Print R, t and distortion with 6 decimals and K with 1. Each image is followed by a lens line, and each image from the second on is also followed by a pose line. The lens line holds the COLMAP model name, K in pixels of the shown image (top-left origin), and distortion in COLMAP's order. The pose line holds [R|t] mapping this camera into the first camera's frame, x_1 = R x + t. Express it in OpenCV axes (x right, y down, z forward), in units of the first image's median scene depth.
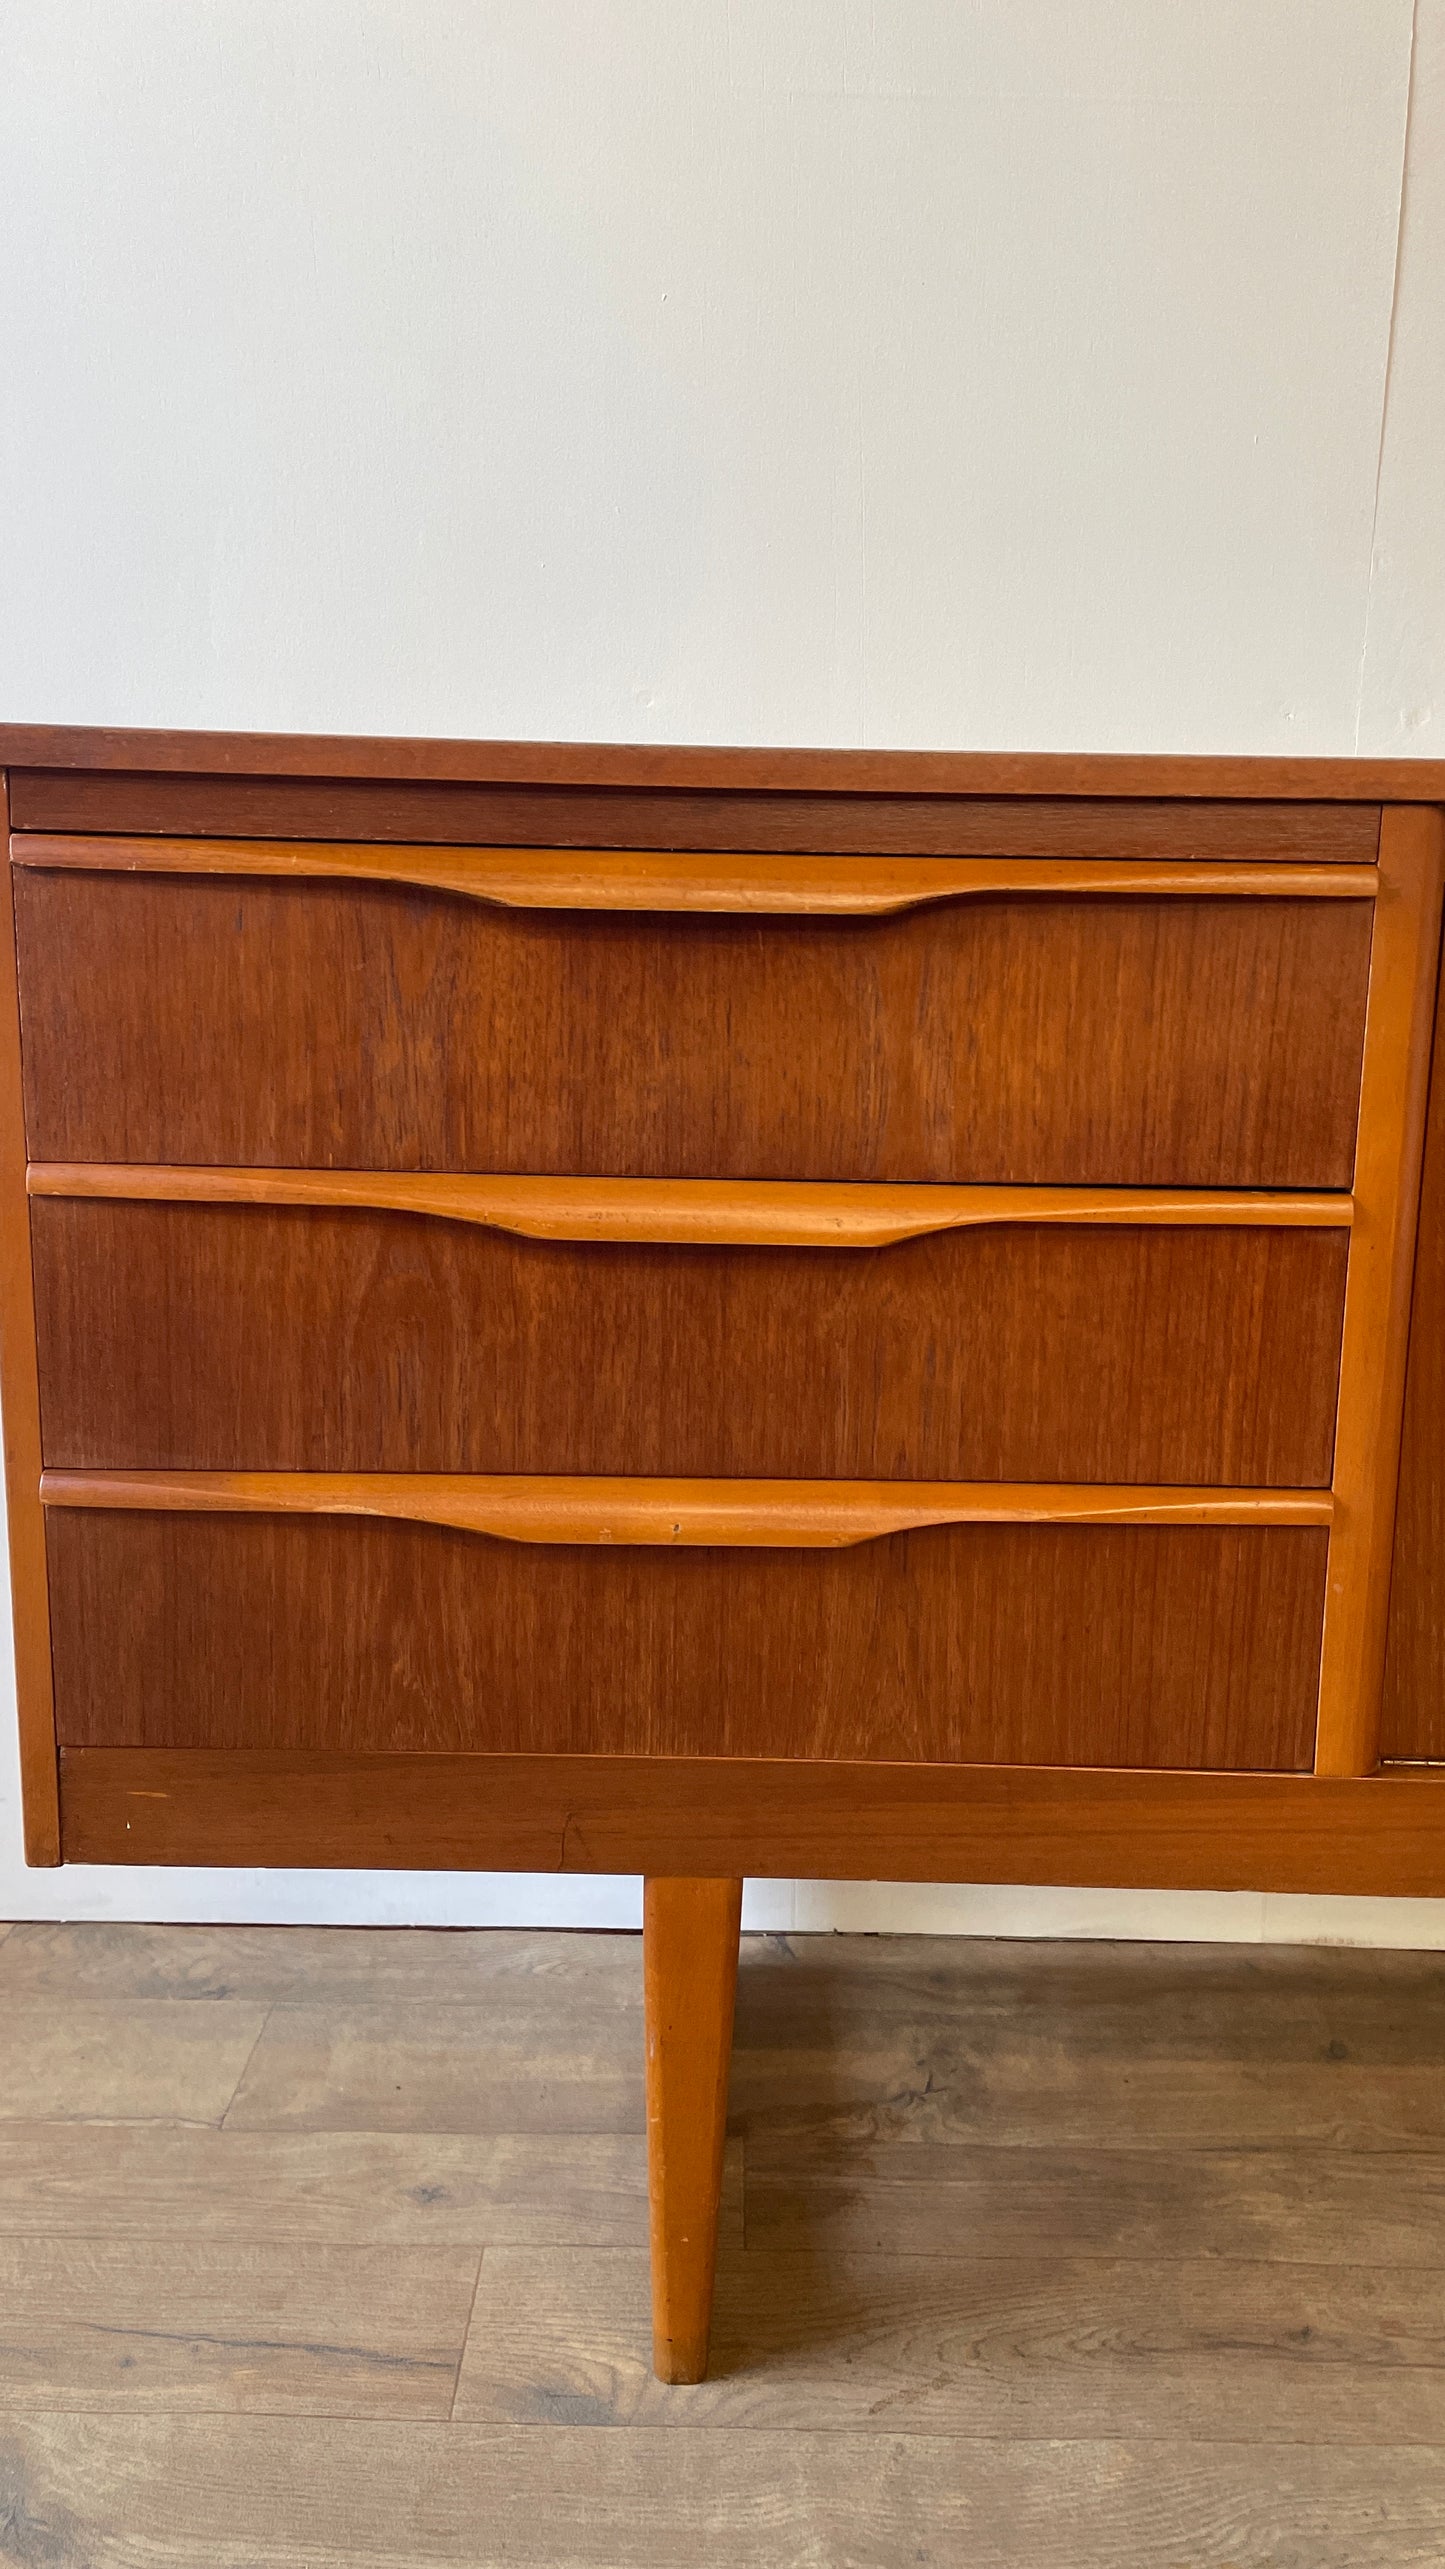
lens RADIAL K [[1947.3, 0, 743.1], [0, 1947.3, 1293.8], [0, 0, 1]] dist [0.085612, -0.113159]
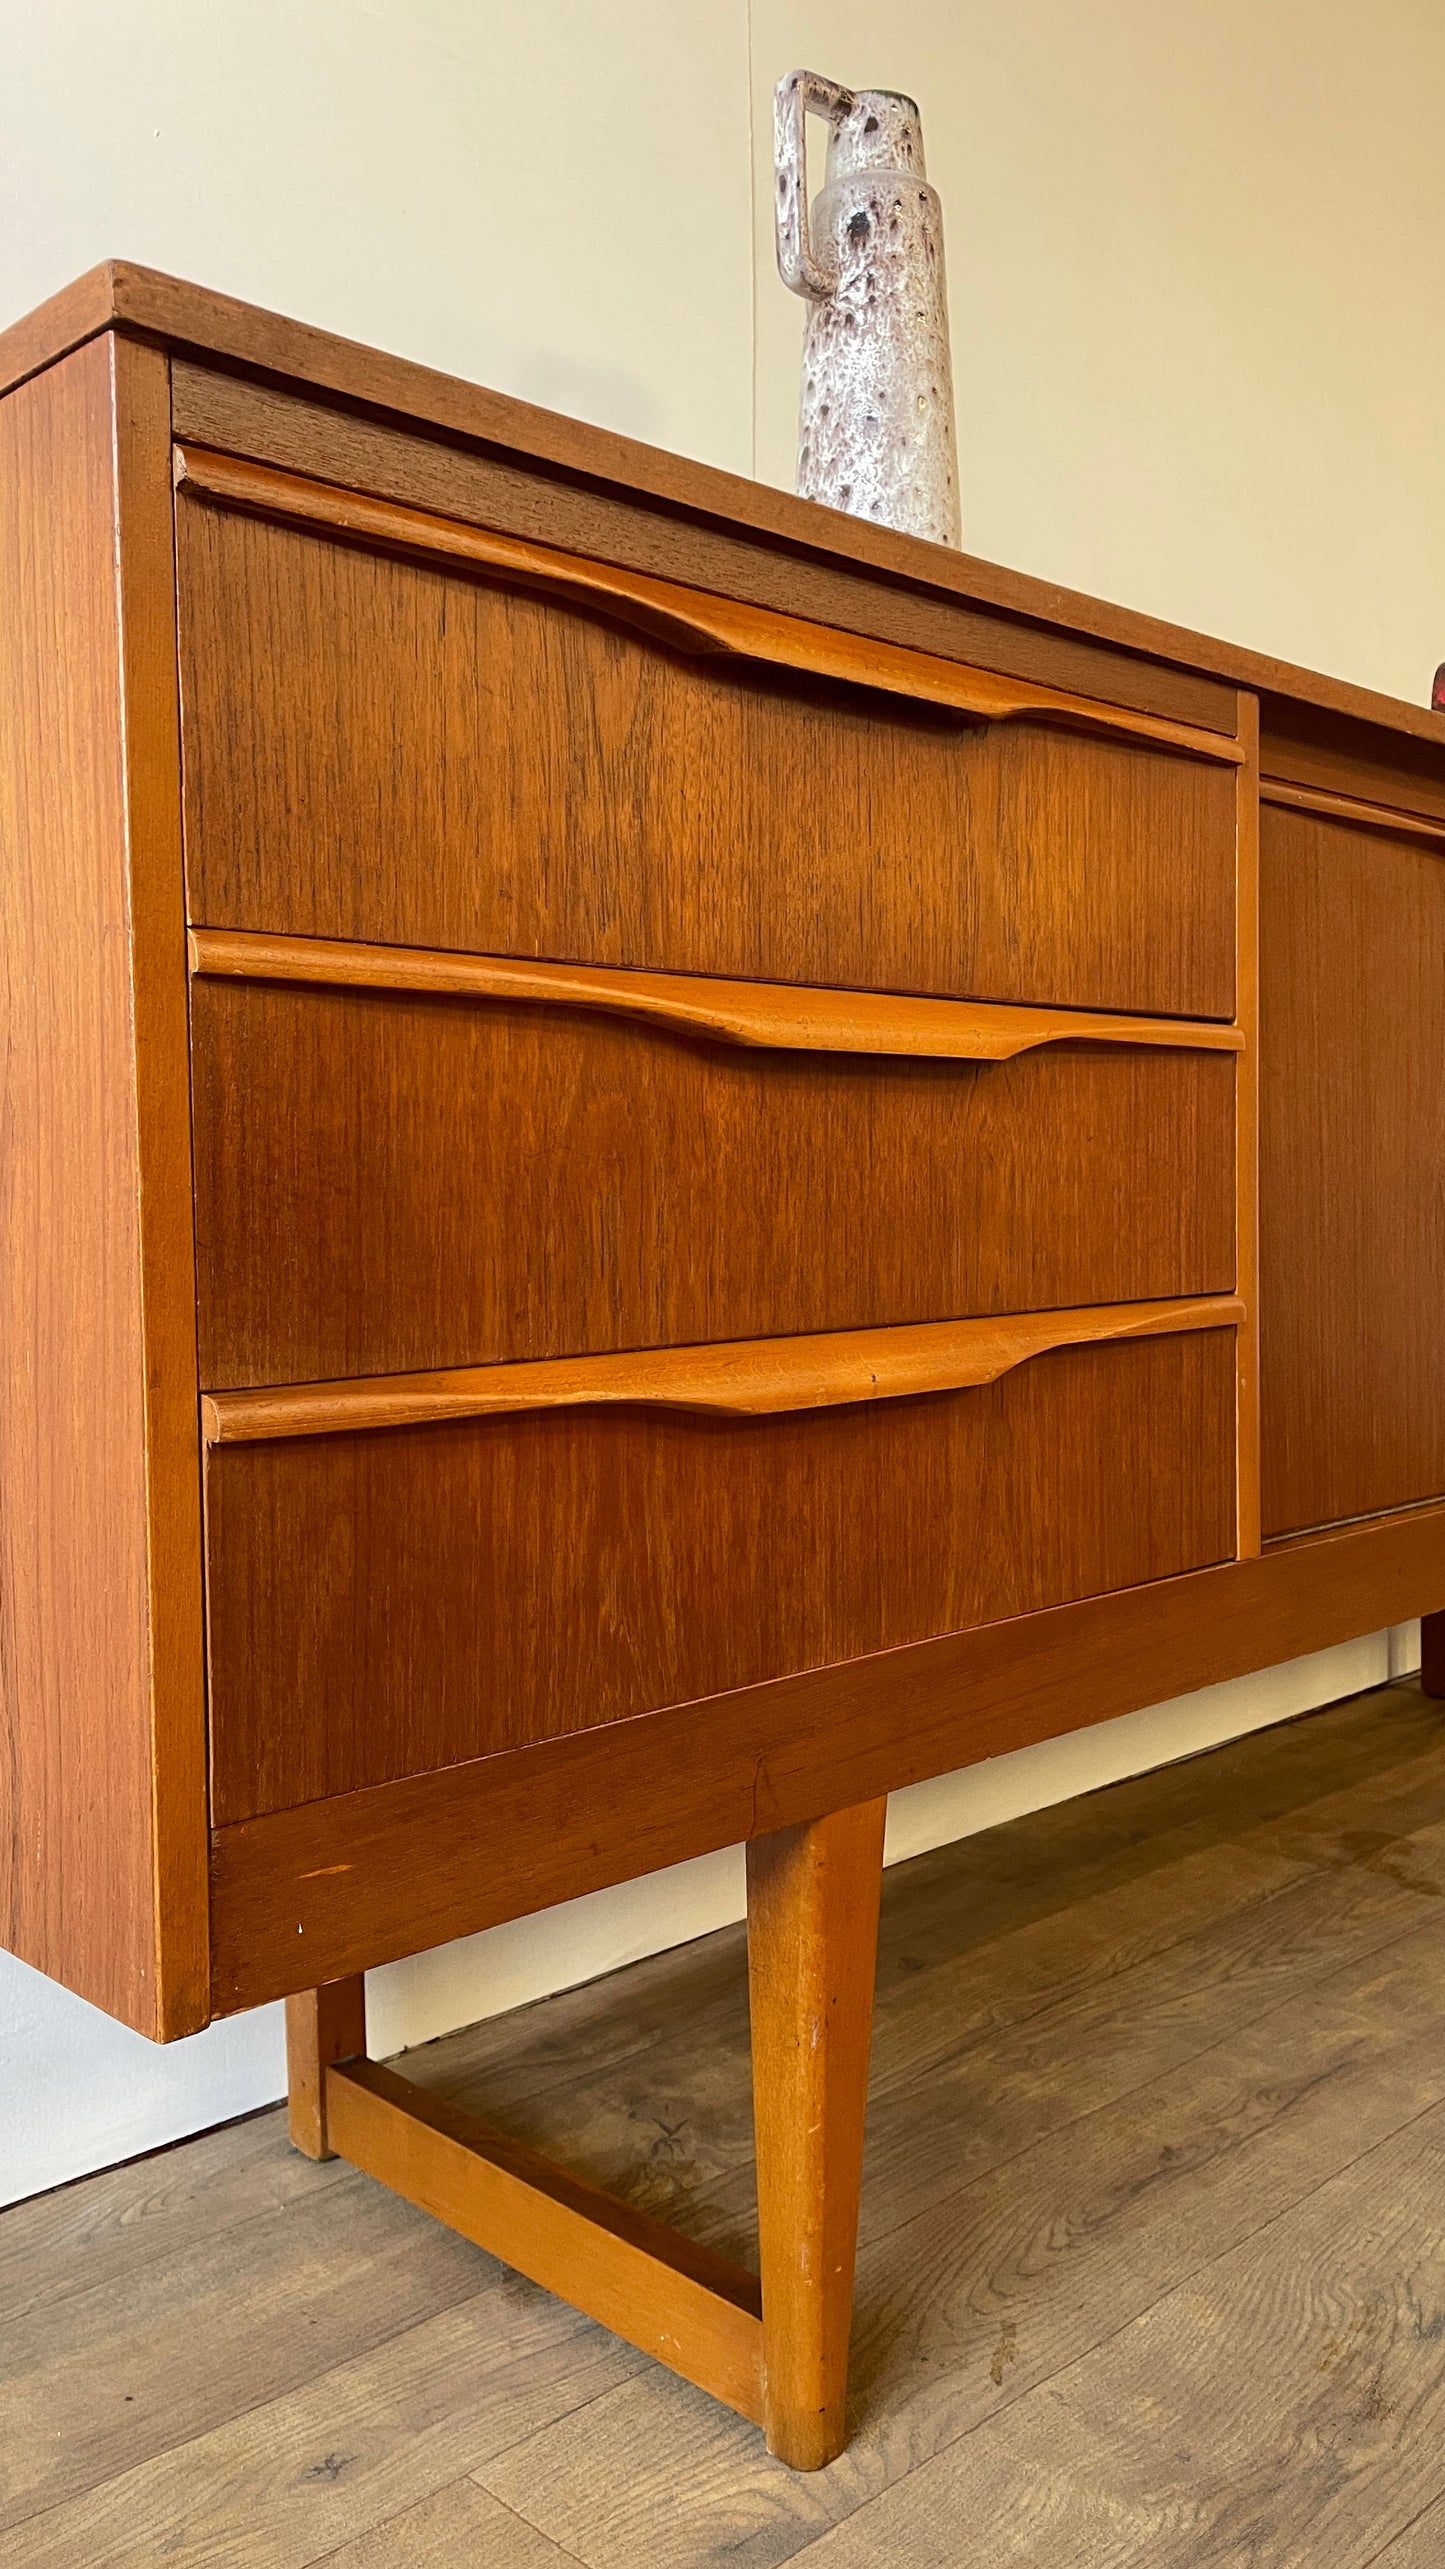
lens RADIAL K [[1947.3, 0, 722.5], [0, 1947.3, 1268.5], [0, 0, 1]] dist [0.085612, -0.113159]
pose [[0.718907, -0.061366, 0.692392, -0.690168], [0.153473, 0.985526, -0.072005, 0.123040], [-0.677952, 0.158029, 0.717919, 0.398775]]
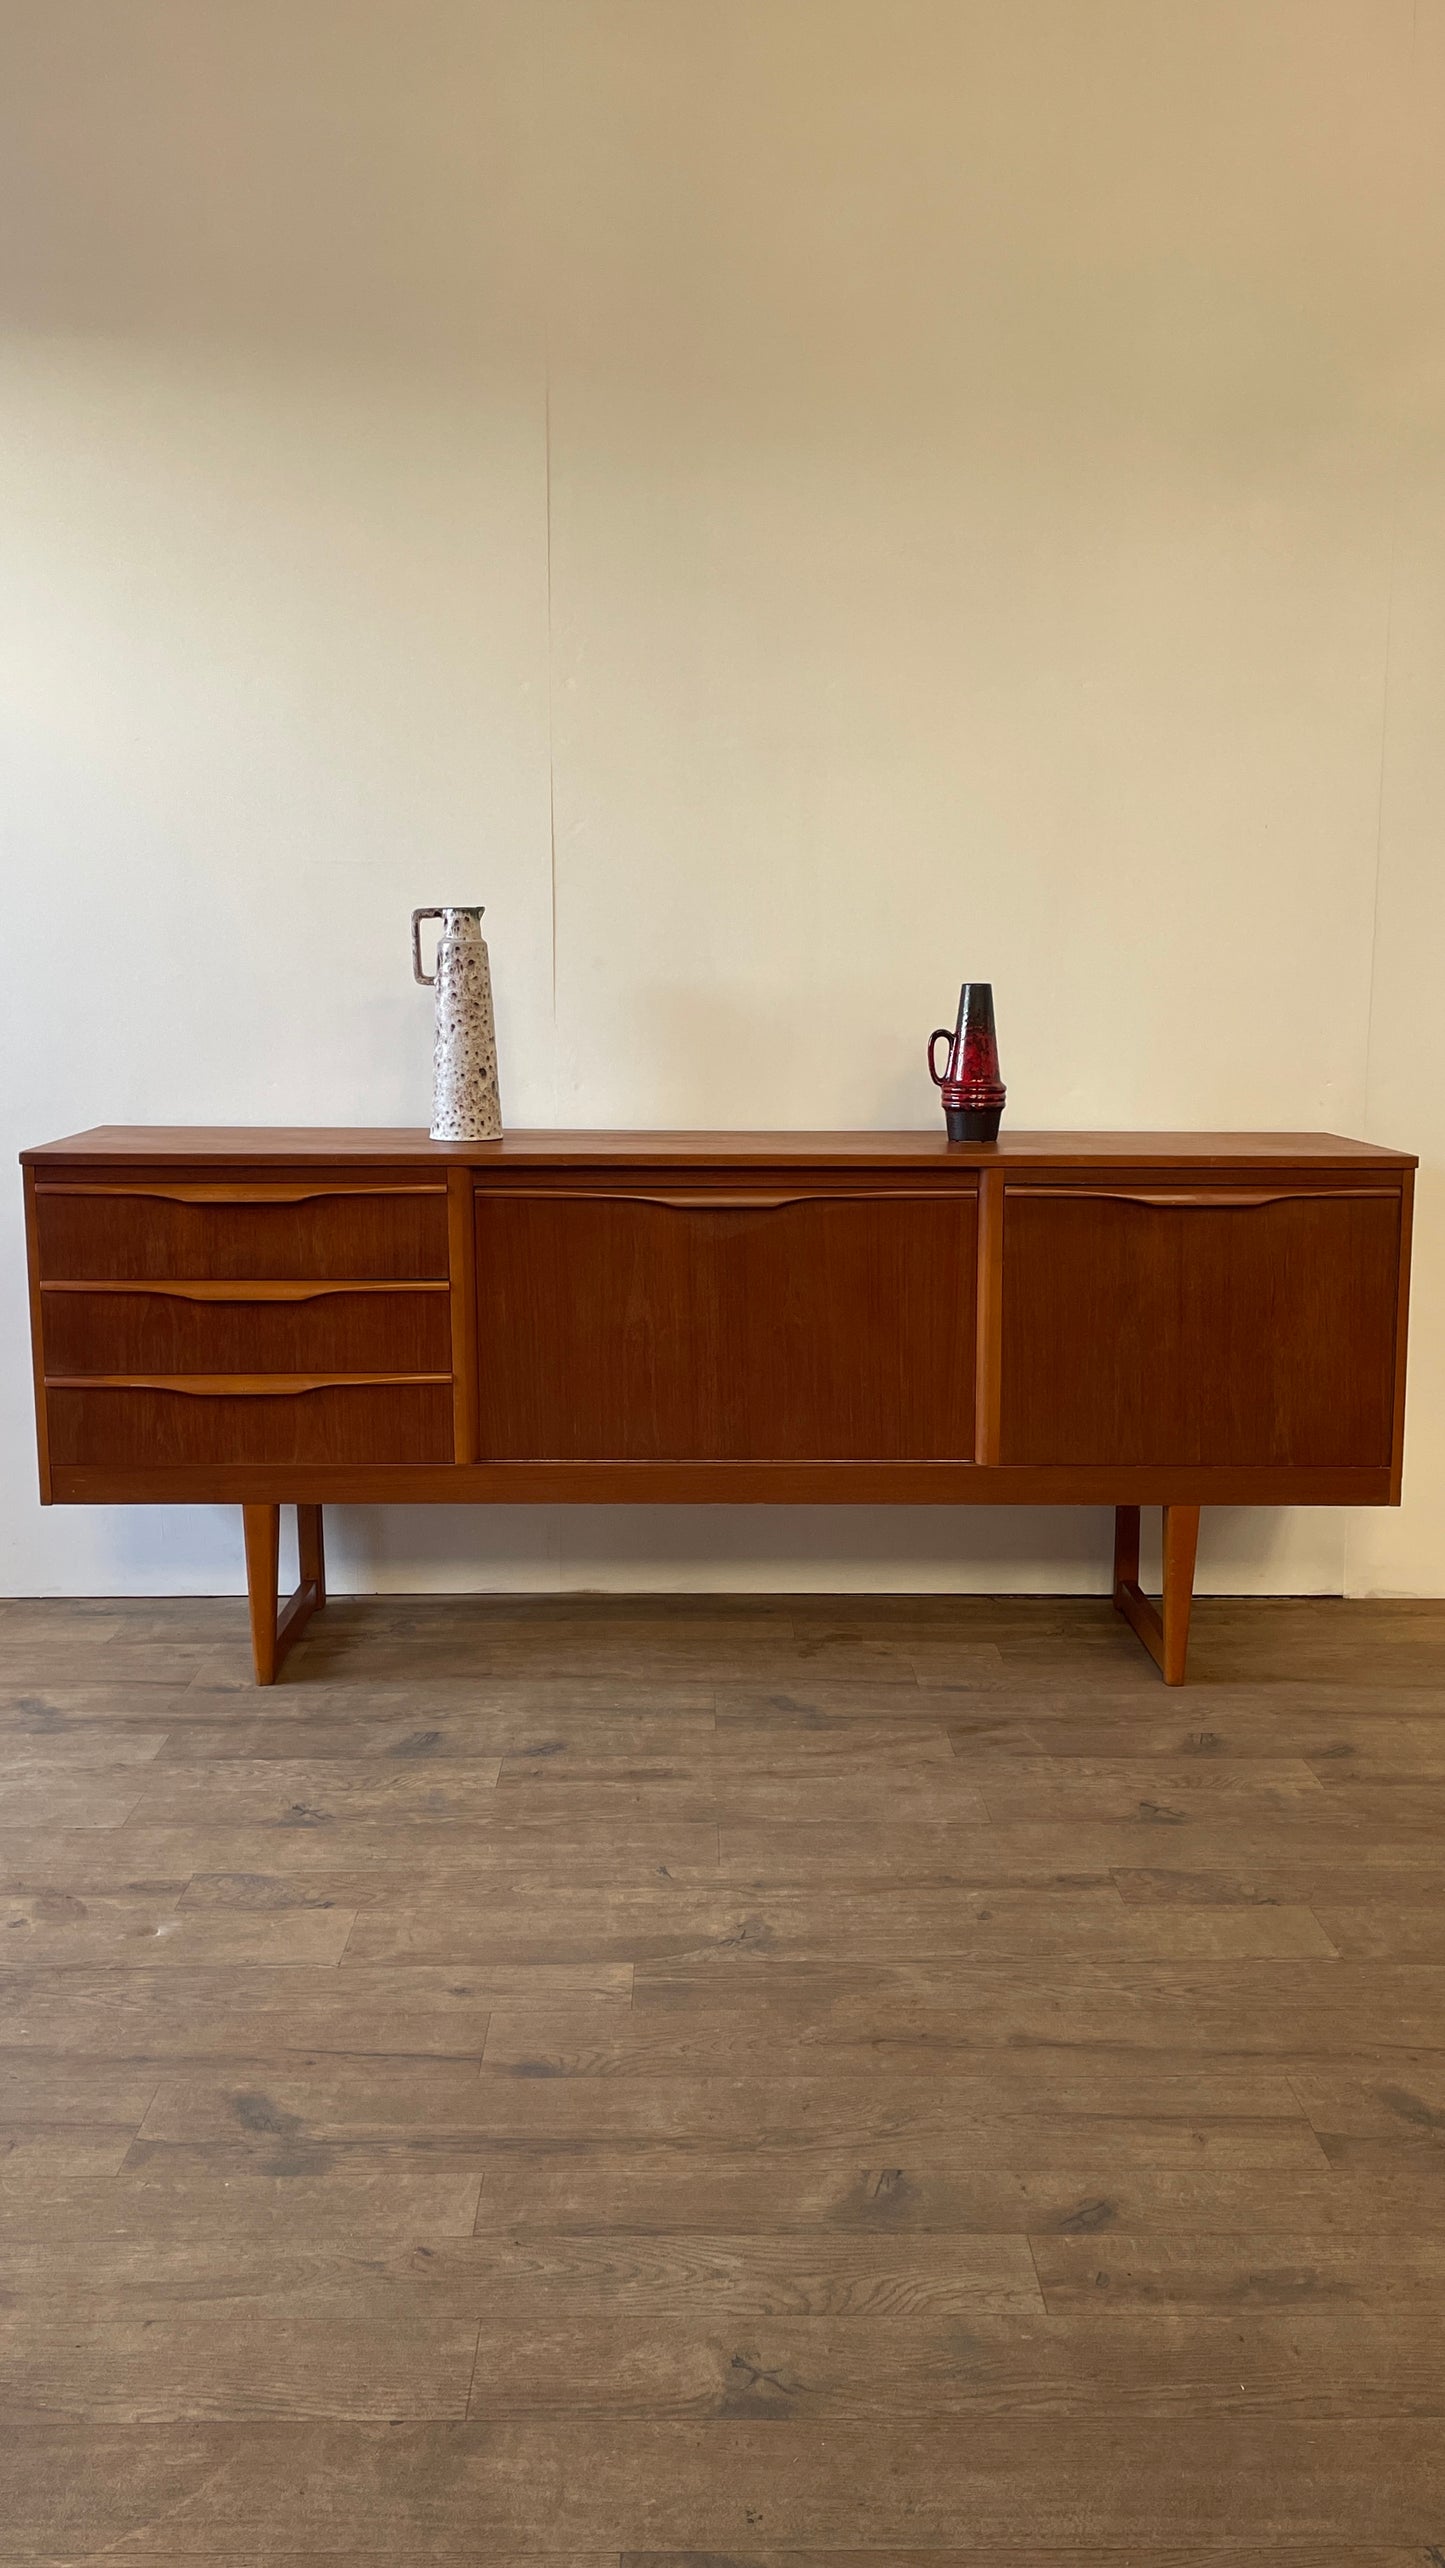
lens RADIAL K [[2135.2, 0, 729.2], [0, 2135.2, 1266.9], [0, 0, 1]] dist [0.094235, -0.006164]
pose [[0.999709, -0.022336, 0.009111, 0.733369], [0.022649, 0.999102, -0.035818, 0.064097], [-0.008302, 0.036014, 0.999317, -2.537658]]
